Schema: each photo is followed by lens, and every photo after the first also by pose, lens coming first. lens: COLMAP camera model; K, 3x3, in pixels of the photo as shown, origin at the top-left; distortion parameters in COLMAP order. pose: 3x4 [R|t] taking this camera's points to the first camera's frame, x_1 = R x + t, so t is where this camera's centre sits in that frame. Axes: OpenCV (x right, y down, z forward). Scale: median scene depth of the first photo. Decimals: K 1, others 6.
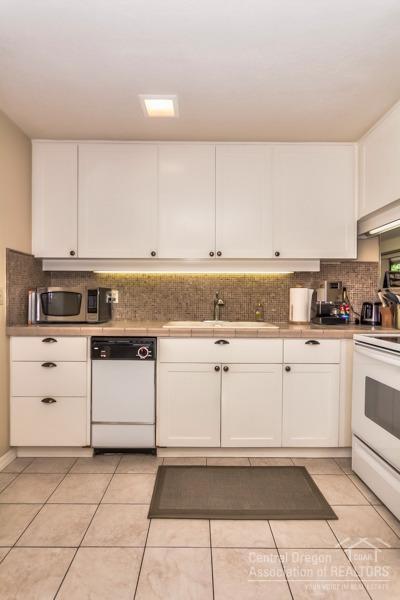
lens RADIAL K [[317.6, 0, 200.0], [0, 317.6, 300.0], [0, 0, 1]] dist [0.000374, -0.000053]
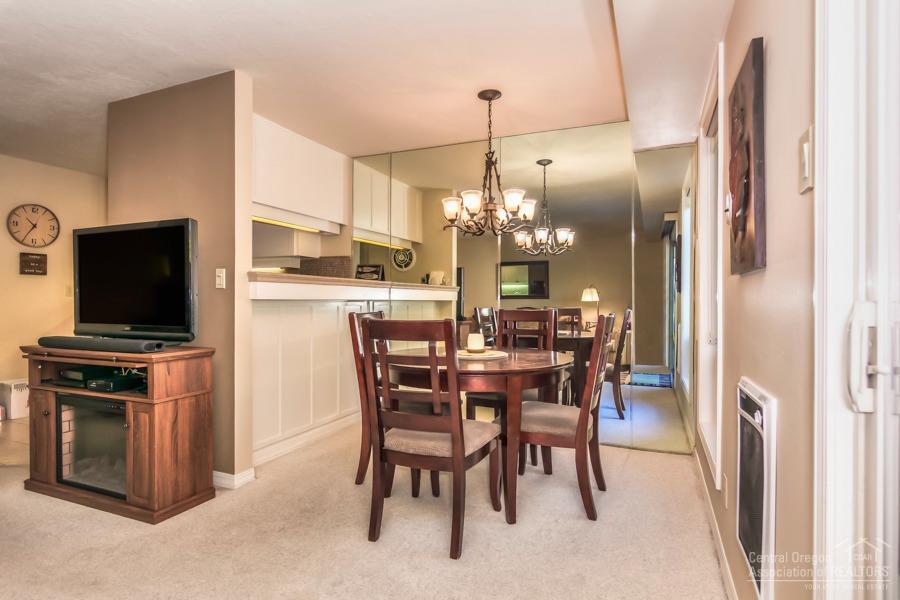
lens RADIAL K [[476.3, 0, 451.8], [0, 476.3, 302.7], [0, 0, 1]] dist [0.000374, -0.000053]
pose [[0.917855, -0.000299, -0.396915, 1.853876], [-0.000988, 0.999995, -0.003040, 0.047385], [0.396914, 0.003182, 0.917850, -0.371379]]
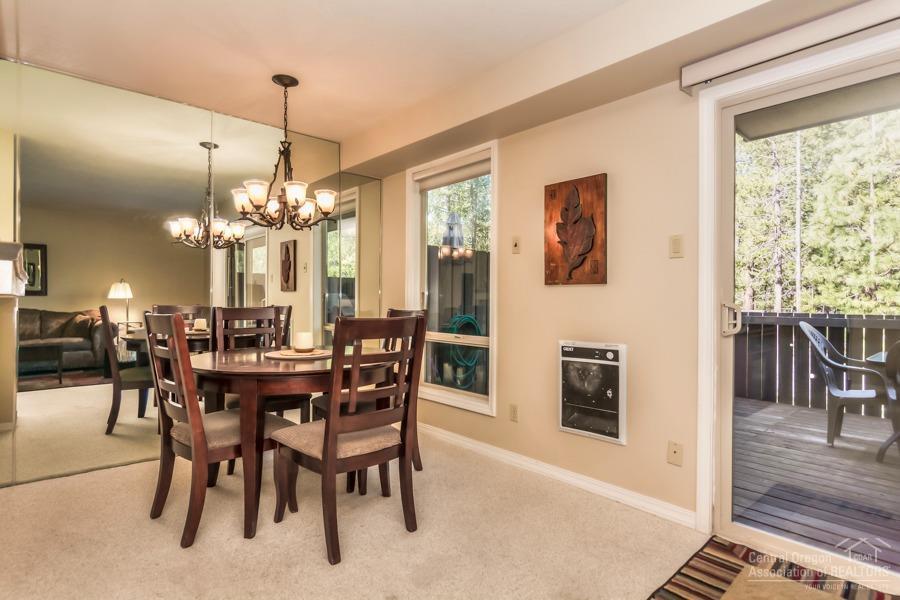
lens RADIAL K [[476.3, 0, 451.8], [0, 476.3, 302.7], [0, 0, 1]] dist [0.000374, -0.000053]
pose [[0.750572, -0.002016, 0.660785, 0.926304], [0.000771, 0.999997, 0.002176, 0.046693], [-0.660788, -0.001124, 0.750572, -0.344792]]
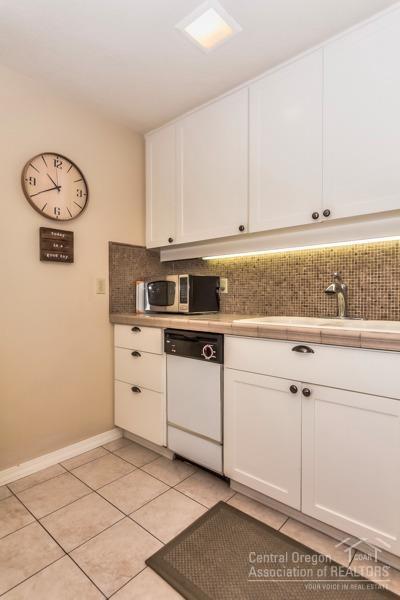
lens RADIAL K [[320.0, 0, 201.0], [0, 320.0, 301.7], [0, 0, 1]] dist [-0.000329, 0.000199]
pose [[0.745569, 0.005128, -0.666409, 0.332192], [0.004769, 0.999904, 0.013031, 0.026837], [0.666412, -0.012894, 0.745472, 0.372651]]
